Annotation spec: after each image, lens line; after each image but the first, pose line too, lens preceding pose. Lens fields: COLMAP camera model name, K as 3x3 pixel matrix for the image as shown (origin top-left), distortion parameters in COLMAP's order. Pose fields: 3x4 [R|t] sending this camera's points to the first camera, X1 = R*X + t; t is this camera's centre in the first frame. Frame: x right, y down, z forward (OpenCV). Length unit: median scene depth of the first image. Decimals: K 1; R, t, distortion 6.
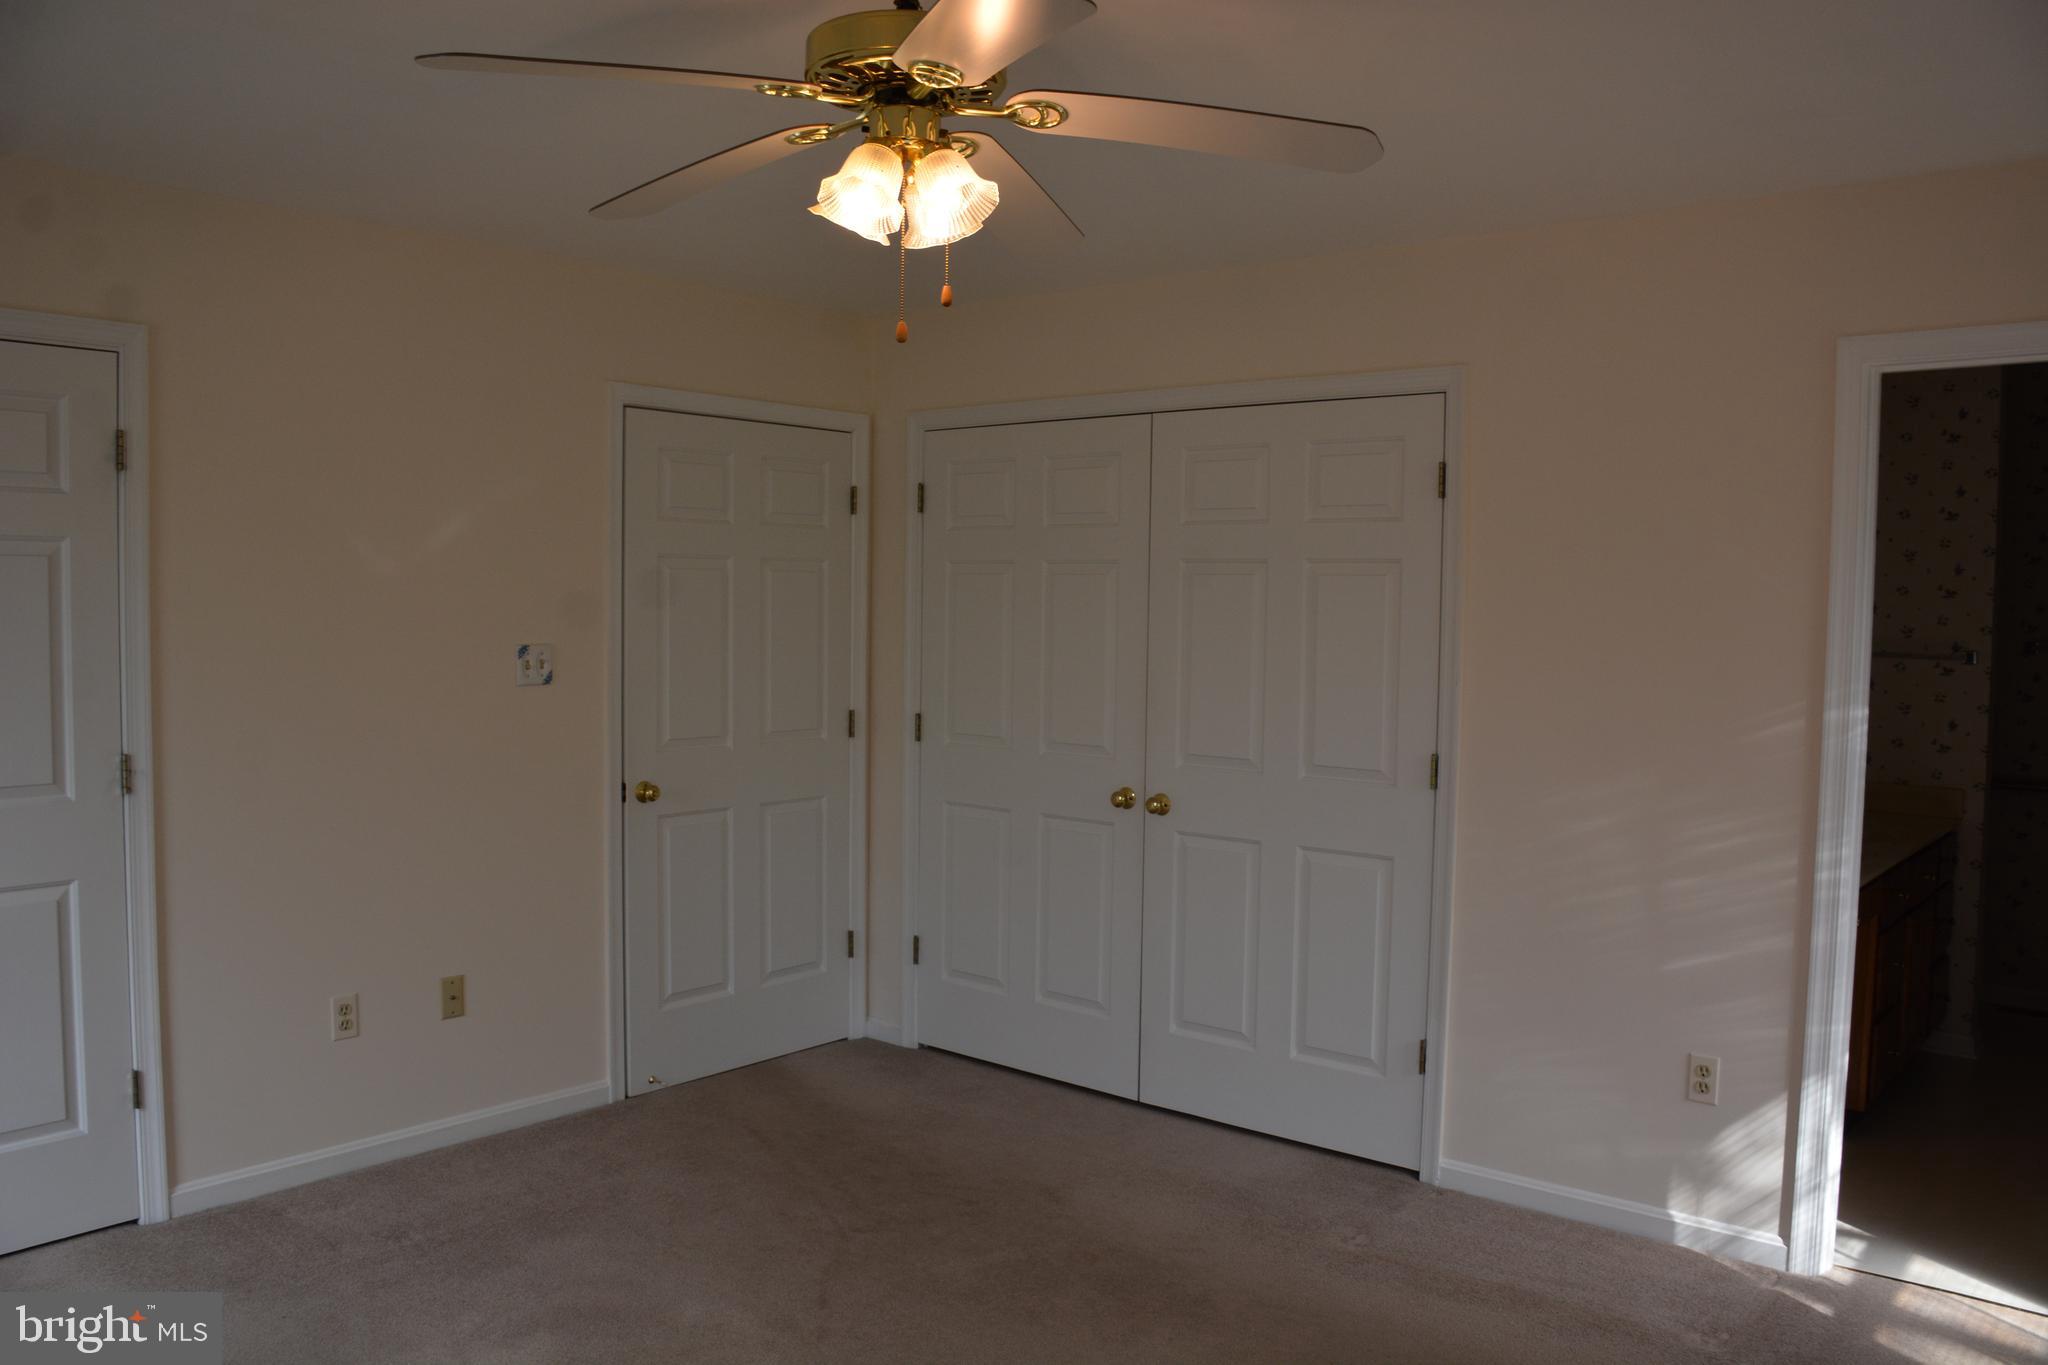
lens RADIAL K [[1591.7, 0, 1055.3], [0, 1591.7, 696.5], [0, 0, 1]] dist [-0.134877, 0.088942]
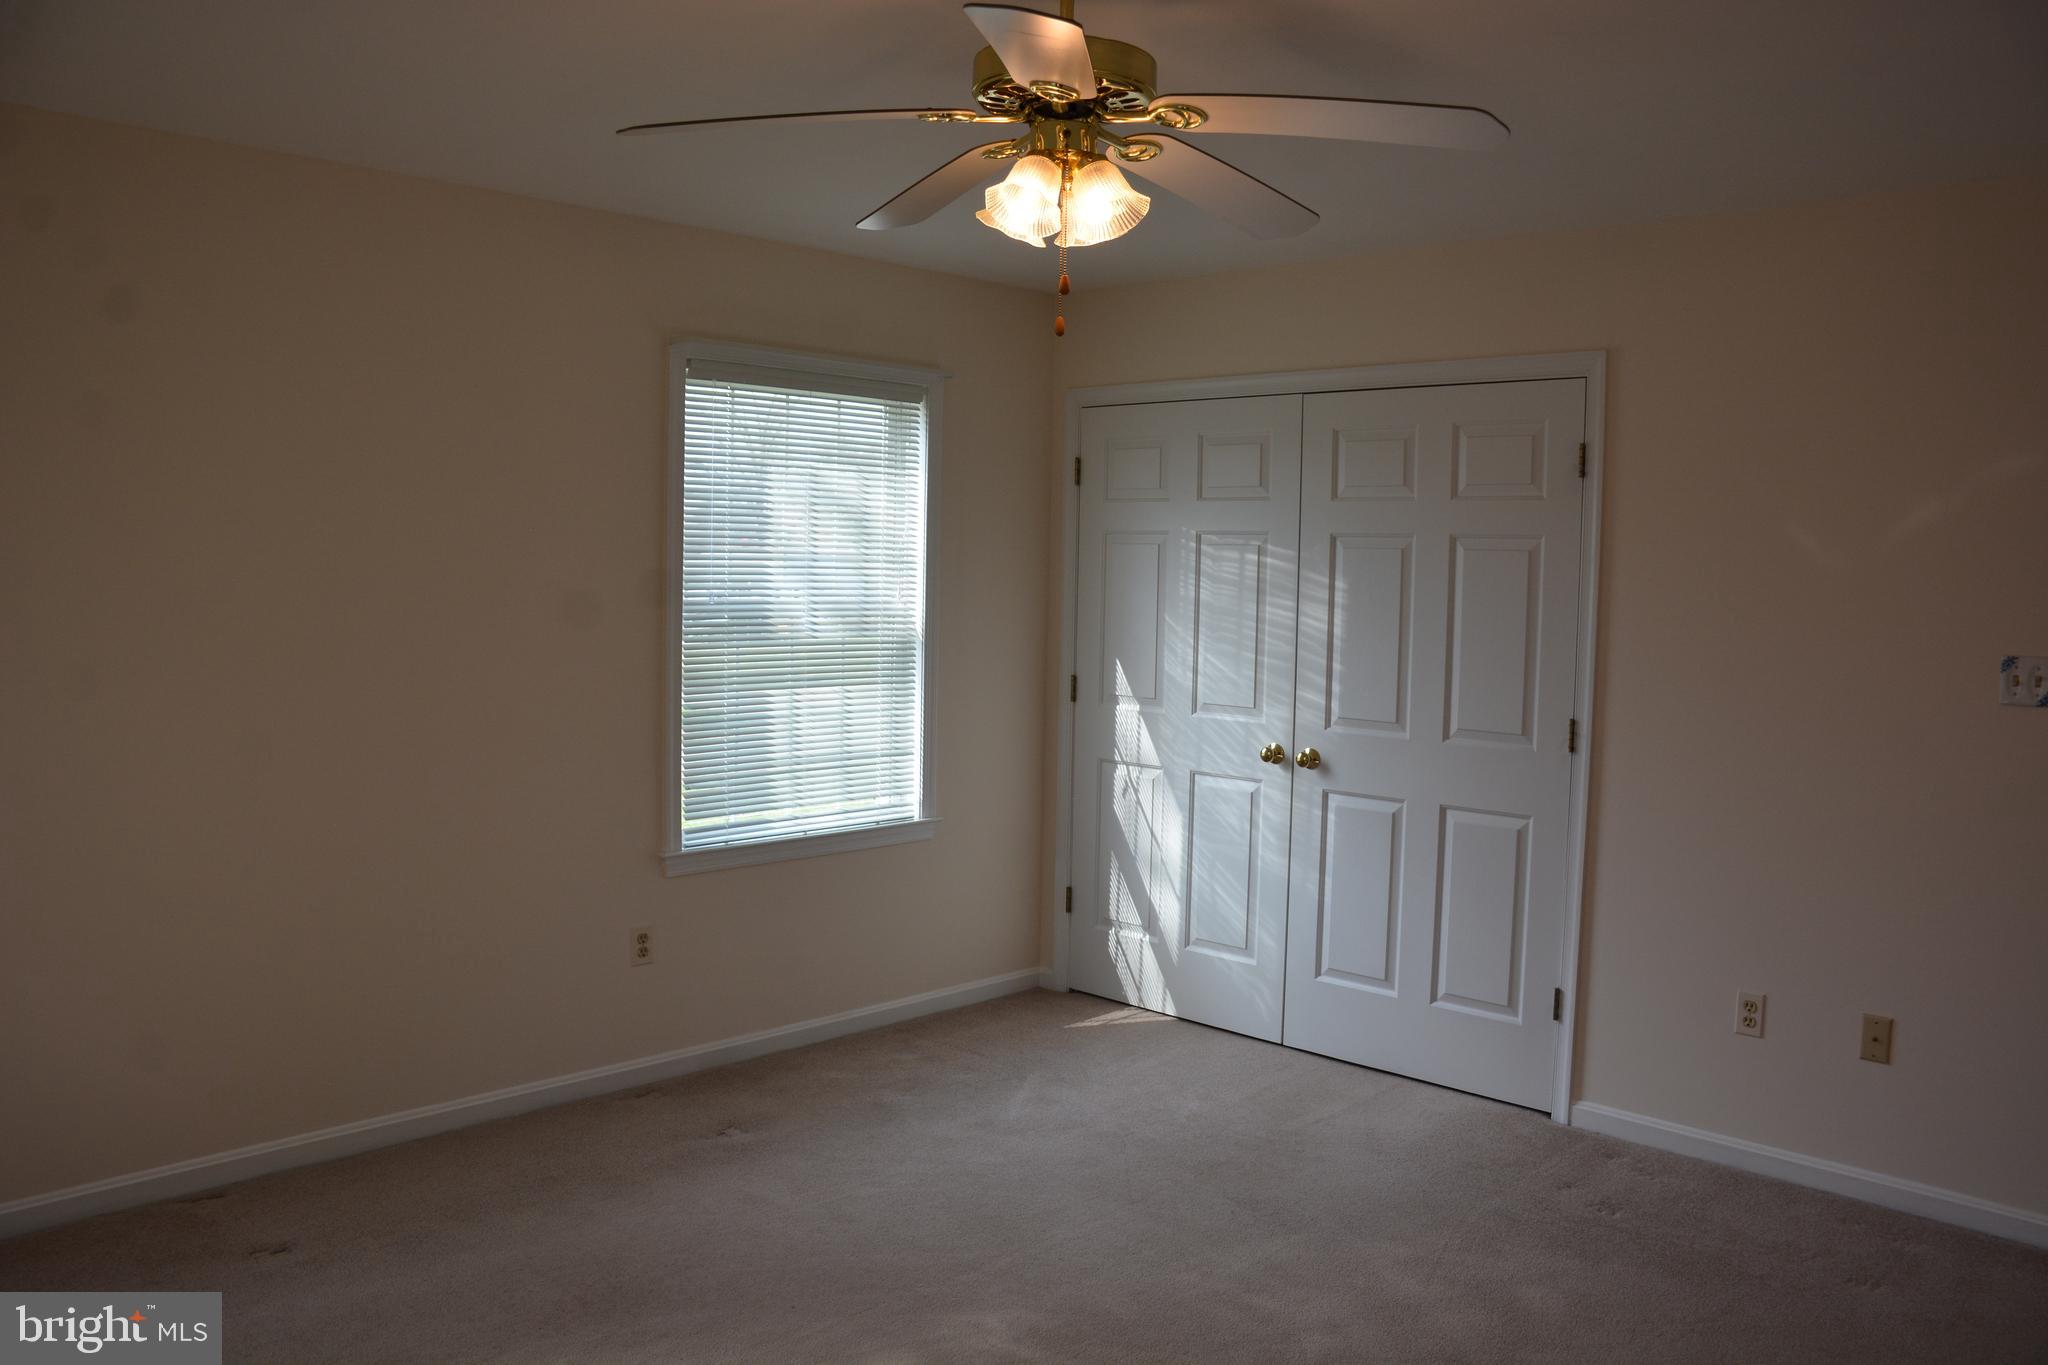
lens RADIAL K [[1591.7, 0, 1039.8], [0, 1591.7, 682.2], [0, 0, 1]] dist [-0.134877, 0.088942]
pose [[-0.055009, 0.062776, -0.996511, 0.514426], [-0.085970, 0.994018, 0.067365, -0.030482], [0.994778, 0.089375, -0.049283, 0.547357]]
